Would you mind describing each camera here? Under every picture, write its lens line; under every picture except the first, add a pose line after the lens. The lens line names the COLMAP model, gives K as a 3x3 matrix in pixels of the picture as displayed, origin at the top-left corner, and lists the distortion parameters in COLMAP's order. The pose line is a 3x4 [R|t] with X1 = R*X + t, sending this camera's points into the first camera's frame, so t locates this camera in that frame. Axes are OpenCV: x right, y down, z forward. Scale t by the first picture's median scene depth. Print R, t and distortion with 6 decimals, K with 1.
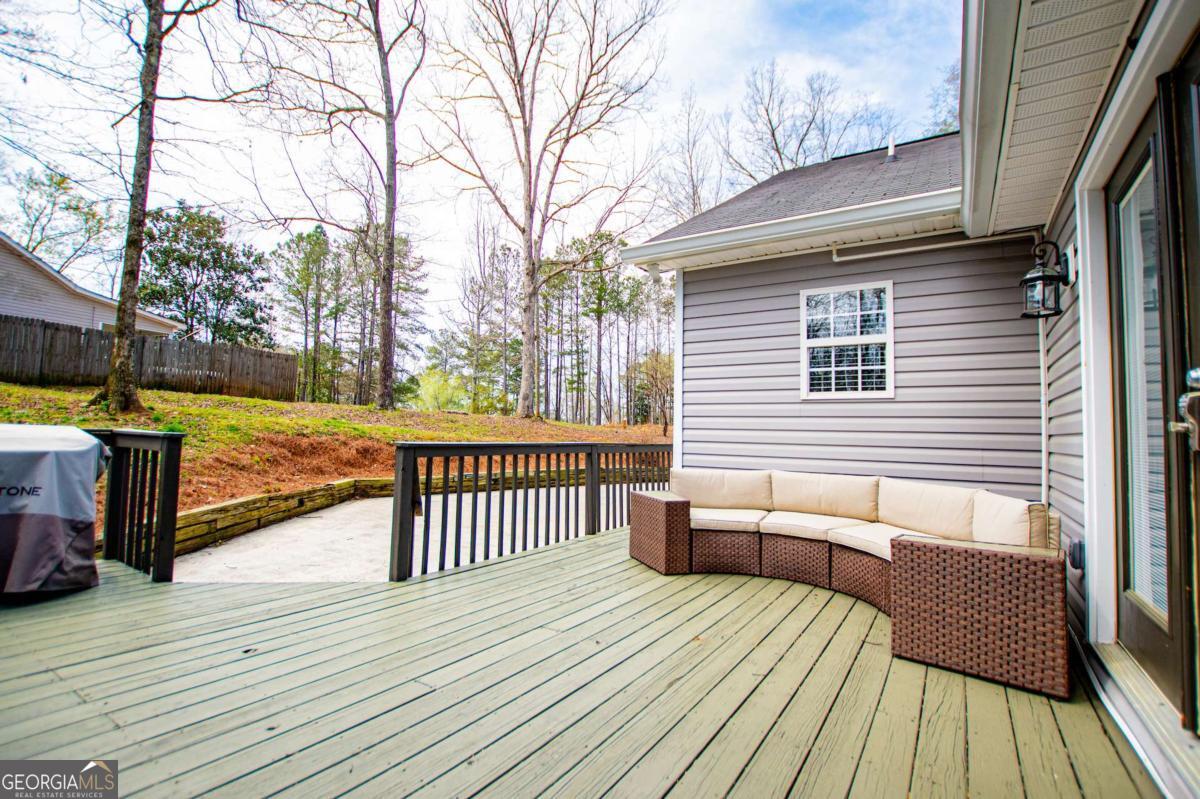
lens RADIAL K [[553.0, 0, 593.5], [0, 553.0, 404.9], [0, 0, 1]] dist [-0.003635, -0.000225]
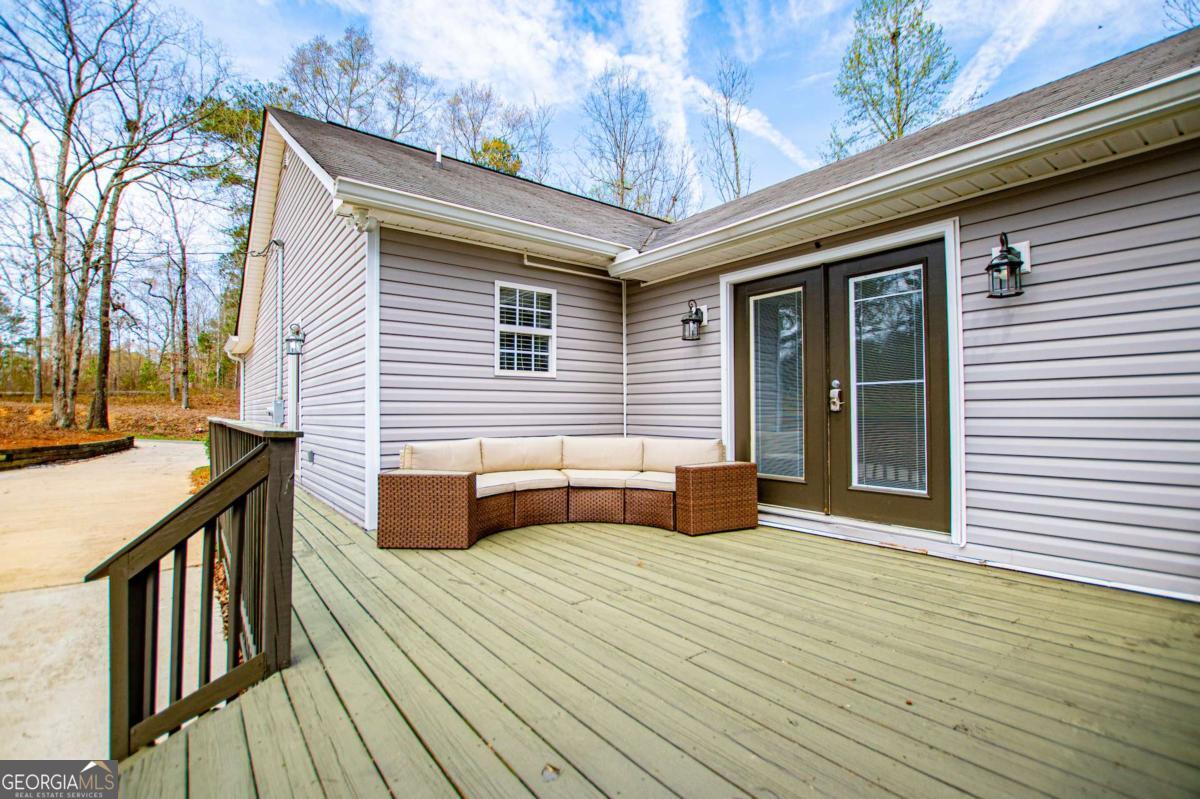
lens RADIAL K [[553.0, 0, 593.5], [0, 553.0, 404.9], [0, 0, 1]] dist [-0.003635, -0.000225]
pose [[0.344571, -0.014177, 0.938653, -0.694067], [-0.041306, 0.998689, 0.030247, 0.008867], [-0.937851, -0.049194, 0.343533, 0.438934]]
